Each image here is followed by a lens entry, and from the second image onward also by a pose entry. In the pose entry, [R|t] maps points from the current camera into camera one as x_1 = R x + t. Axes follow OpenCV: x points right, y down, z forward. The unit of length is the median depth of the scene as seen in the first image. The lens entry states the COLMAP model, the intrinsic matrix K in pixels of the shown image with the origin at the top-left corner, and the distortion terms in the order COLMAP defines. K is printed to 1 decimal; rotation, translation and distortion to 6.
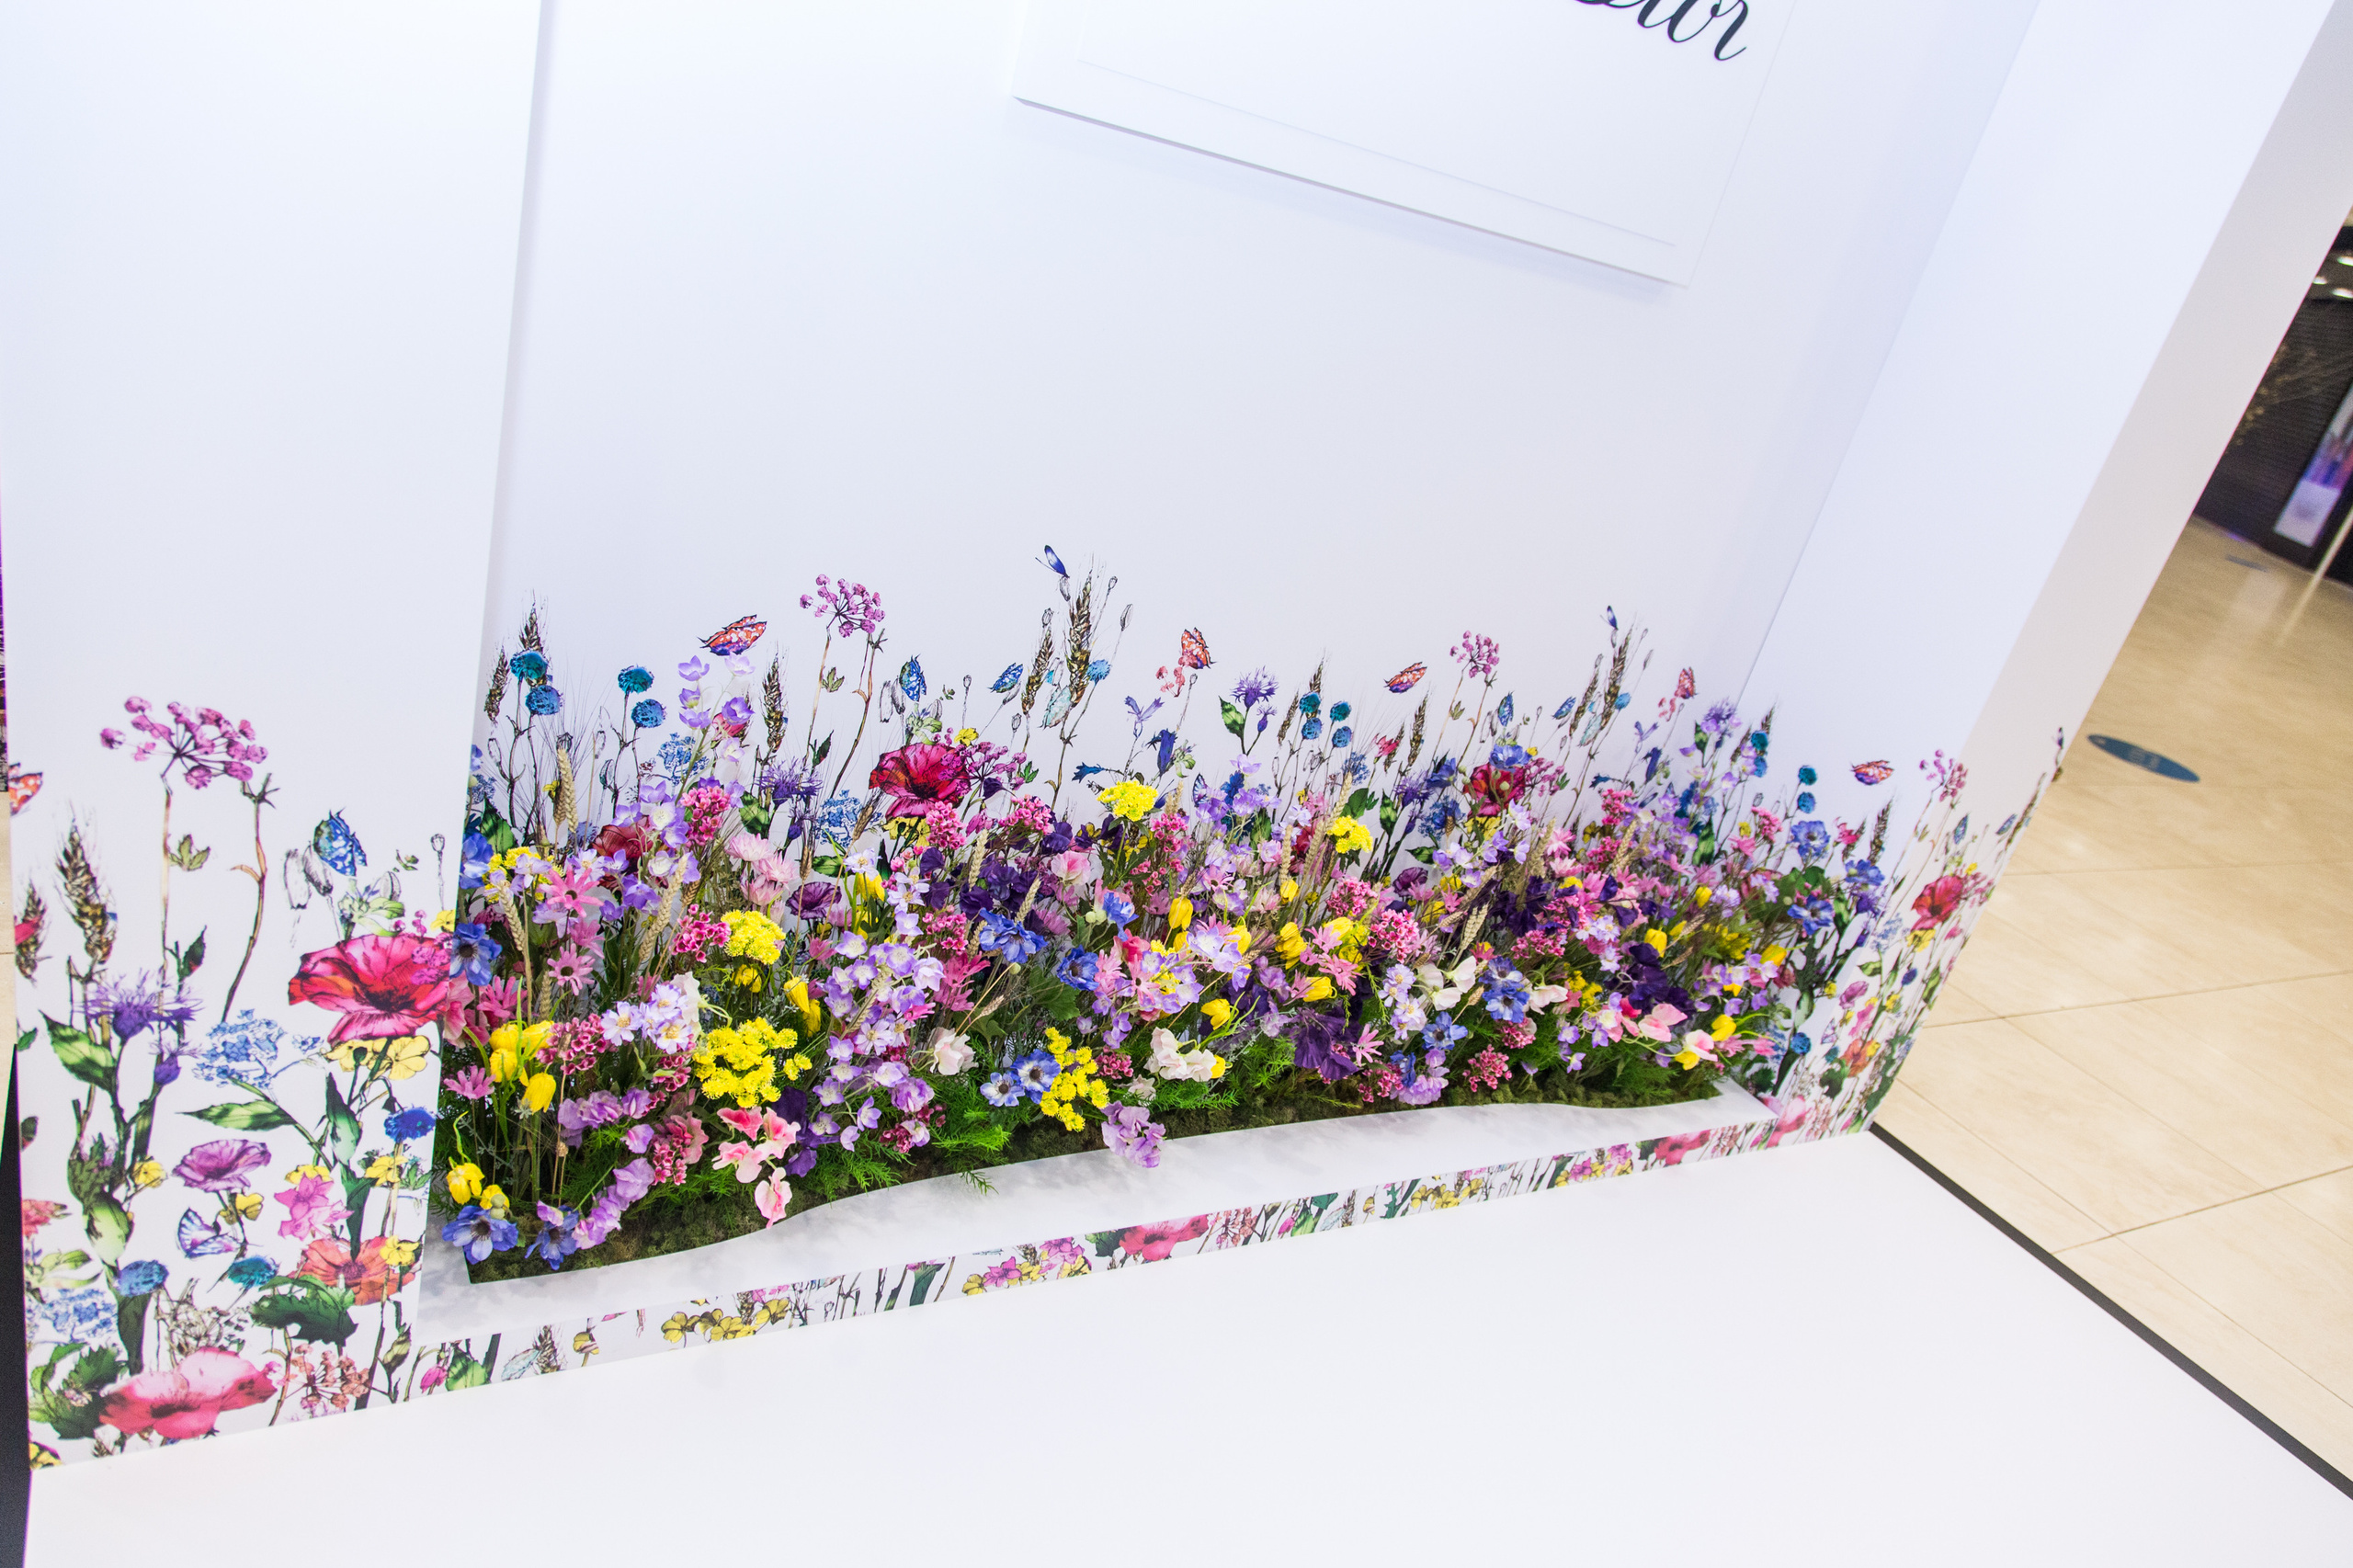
lens RADIAL K [[1566.6, 0, 1175.3], [0, 1566.6, 794.4], [0, 0, 1]] dist [-0.000758, -0.002014]
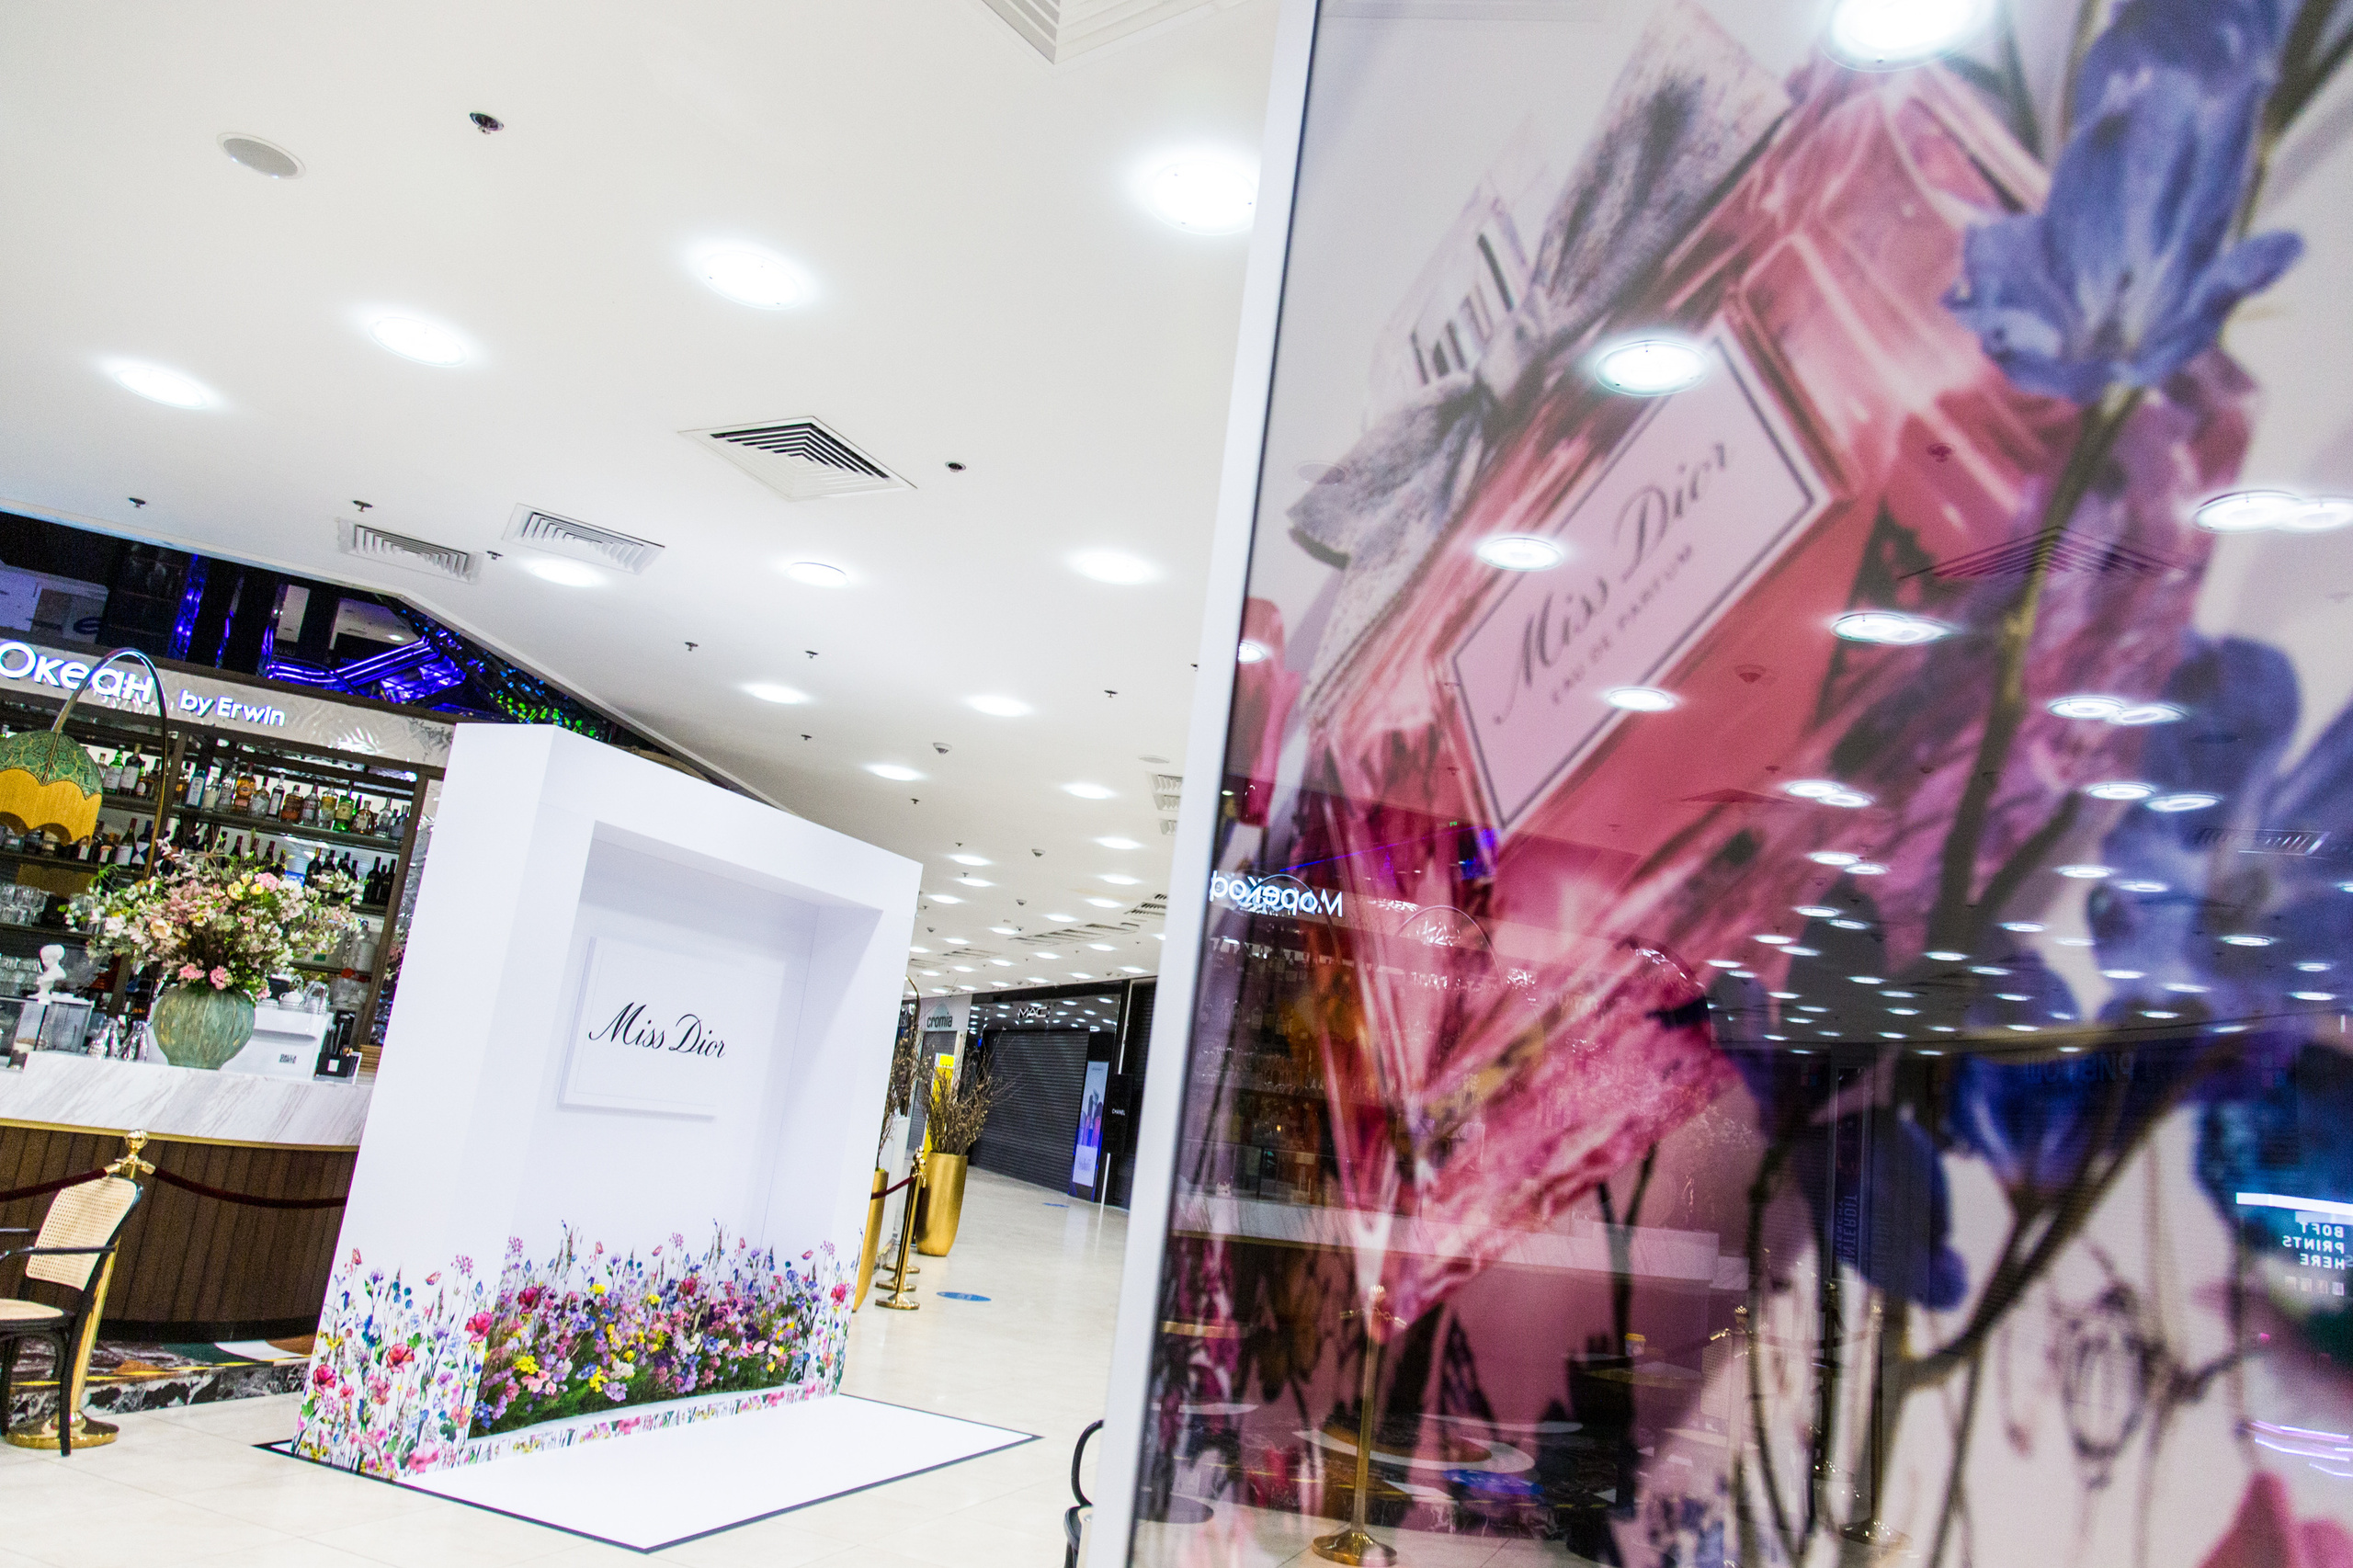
lens RADIAL K [[1557.9, 0, 1177.9], [0, 1557.9, 800.9], [0, 0, 1]] dist [0.015574, -0.005393]
pose [[0.787679, -0.036055, 0.615031, -1.066071], [0.316446, 0.880213, -0.353677, 0.657494], [-0.528606, 0.473208, 0.704734, -2.510667]]
